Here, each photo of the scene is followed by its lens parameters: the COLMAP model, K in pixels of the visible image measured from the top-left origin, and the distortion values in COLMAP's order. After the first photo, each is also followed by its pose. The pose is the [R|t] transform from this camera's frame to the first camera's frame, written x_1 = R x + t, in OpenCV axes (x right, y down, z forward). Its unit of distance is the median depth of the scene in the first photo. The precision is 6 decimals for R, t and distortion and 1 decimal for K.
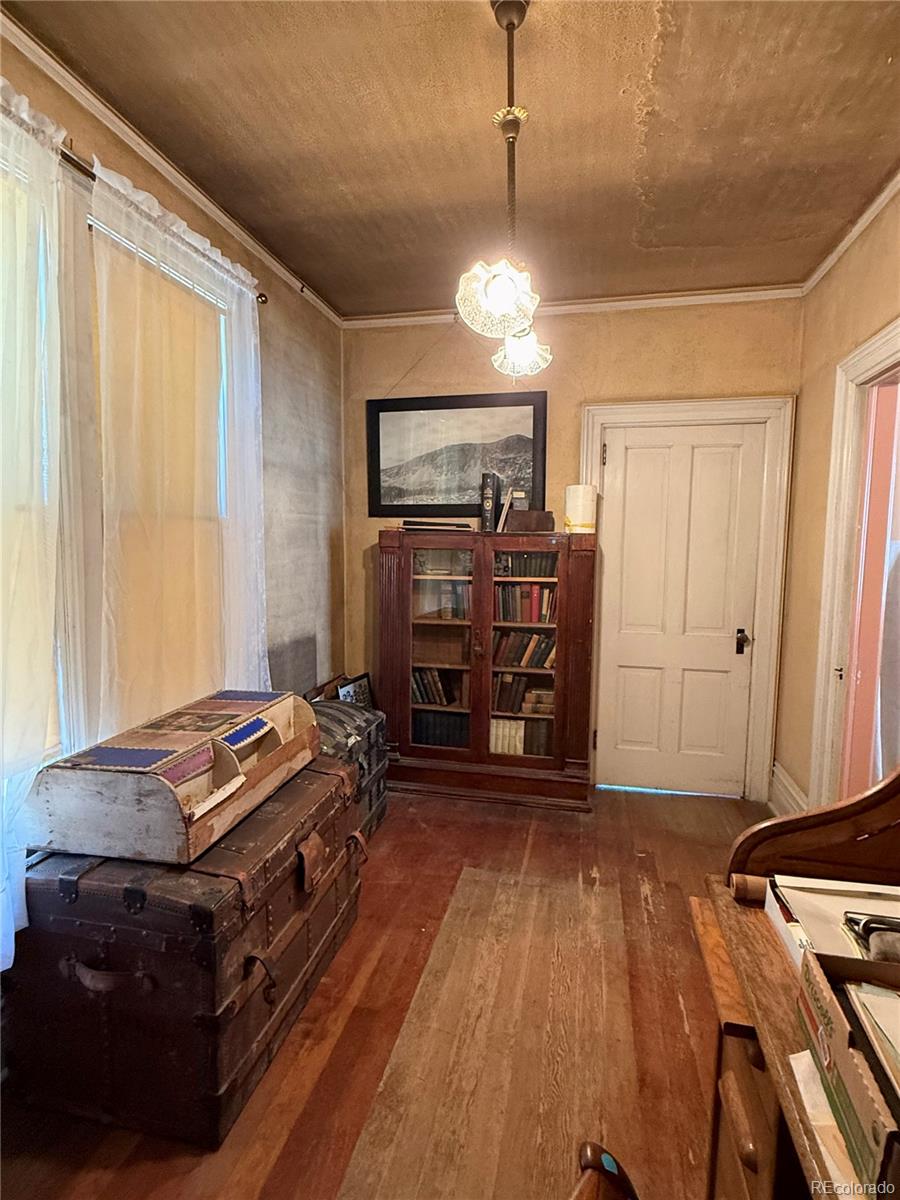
lens RADIAL K [[654.8, 0, 443.4], [0, 654.8, 601.1], [0, 0, 1]] dist [0.006882, -0.001949]
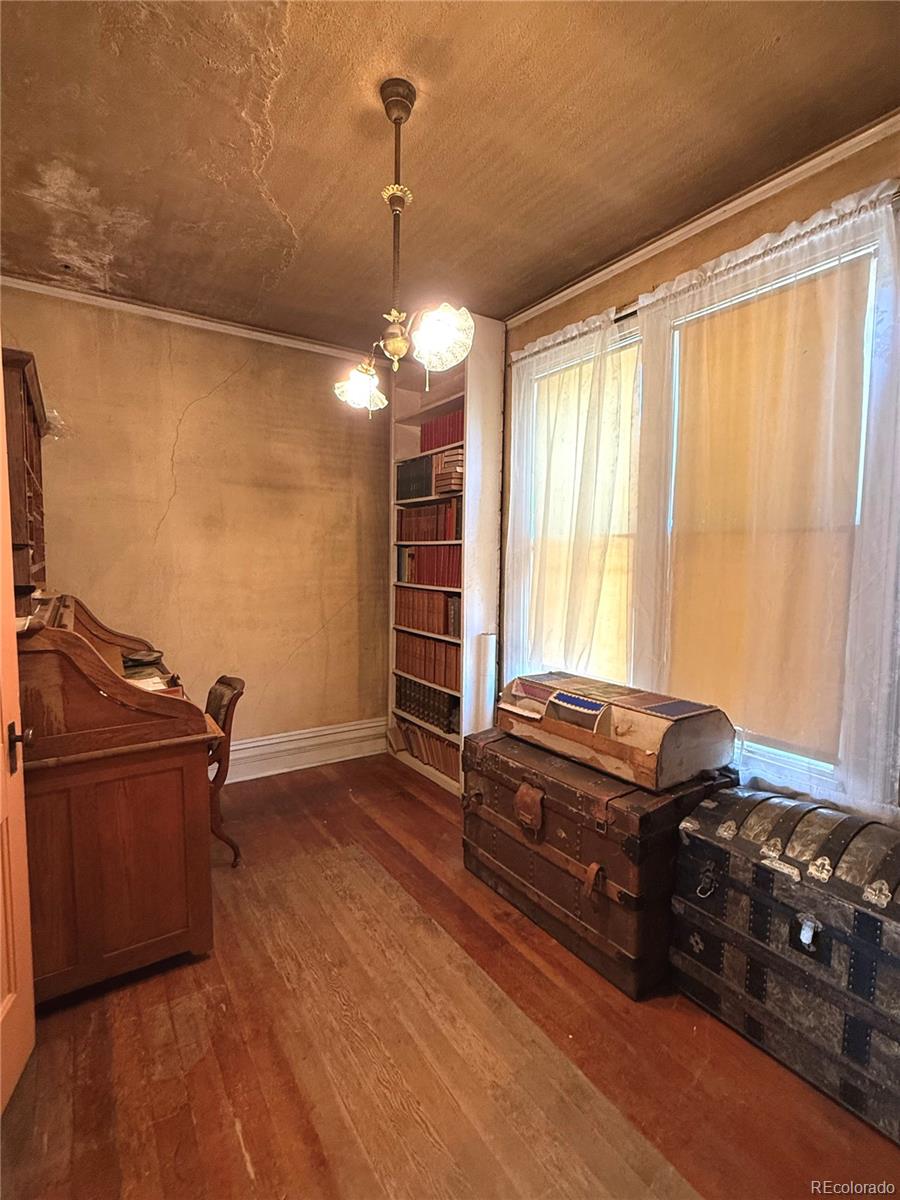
lens RADIAL K [[554.0, 0, 446.1], [0, 554.0, 595.8], [0, 0, 1]] dist [-0.006189, 0.001741]
pose [[-0.702450, 0.043472, -0.710404, 0.628981], [-0.079271, 0.987144, 0.138790, -0.133045], [0.707304, 0.153808, -0.689974, 1.506863]]
